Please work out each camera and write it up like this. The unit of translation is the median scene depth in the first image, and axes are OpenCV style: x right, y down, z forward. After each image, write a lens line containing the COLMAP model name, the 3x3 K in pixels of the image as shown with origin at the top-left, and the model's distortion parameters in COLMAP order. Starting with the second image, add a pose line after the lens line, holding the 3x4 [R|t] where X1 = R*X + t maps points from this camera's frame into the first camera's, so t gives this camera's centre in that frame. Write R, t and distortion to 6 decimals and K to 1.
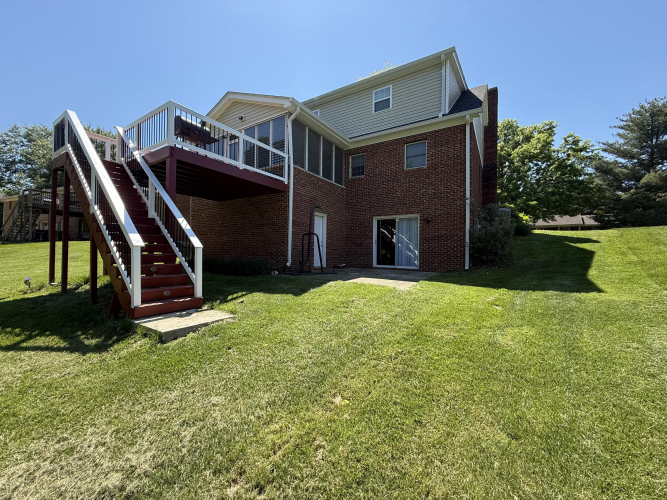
lens RADIAL K [[265.3, 0, 335.1], [0, 265.3, 249.6], [0, 0, 1]] dist [-0.000141, 0.000368]
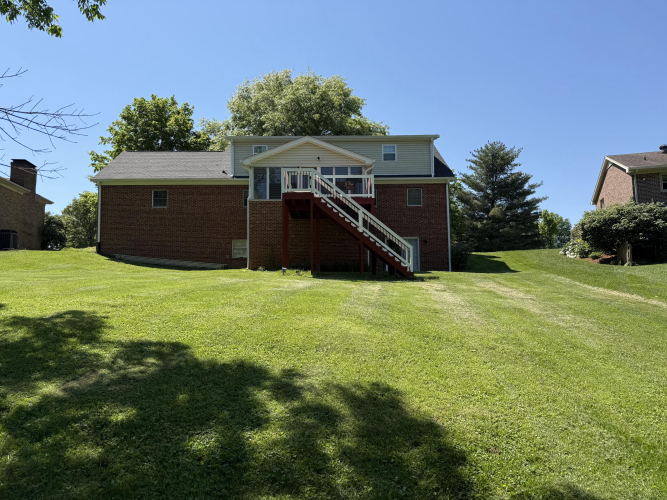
lens RADIAL K [[466.6, 0, 333.4], [0, 466.6, 244.8], [0, 0, 1]] dist [0.049232, -0.059111]
pose [[0.839899, 0.041545, 0.541150, -0.456197], [0.007442, 0.996091, -0.088023, 0.042267], [-0.542692, 0.077958, 0.836306, -0.282872]]
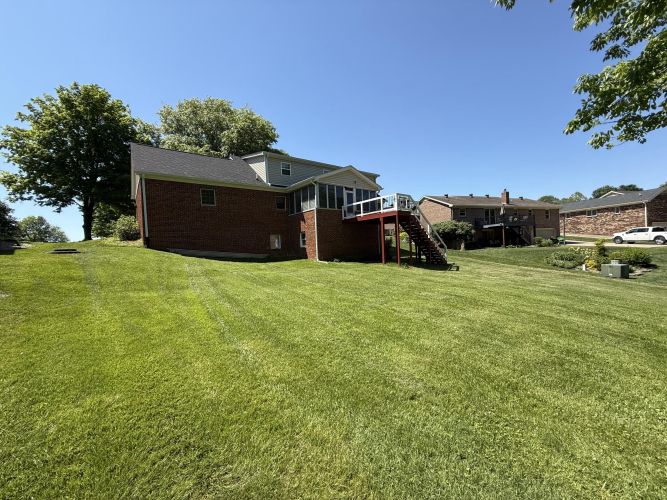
lens RADIAL K [[265.3, 0, 327.3], [0, 265.3, 250.1], [0, 0, 1]] dist [-0.000141, 0.000368]
pose [[0.354688, -0.024035, 0.934676, -0.594270], [0.025615, 0.999544, 0.015983, 0.007756], [-0.934634, 0.018272, 0.355142, -0.000241]]
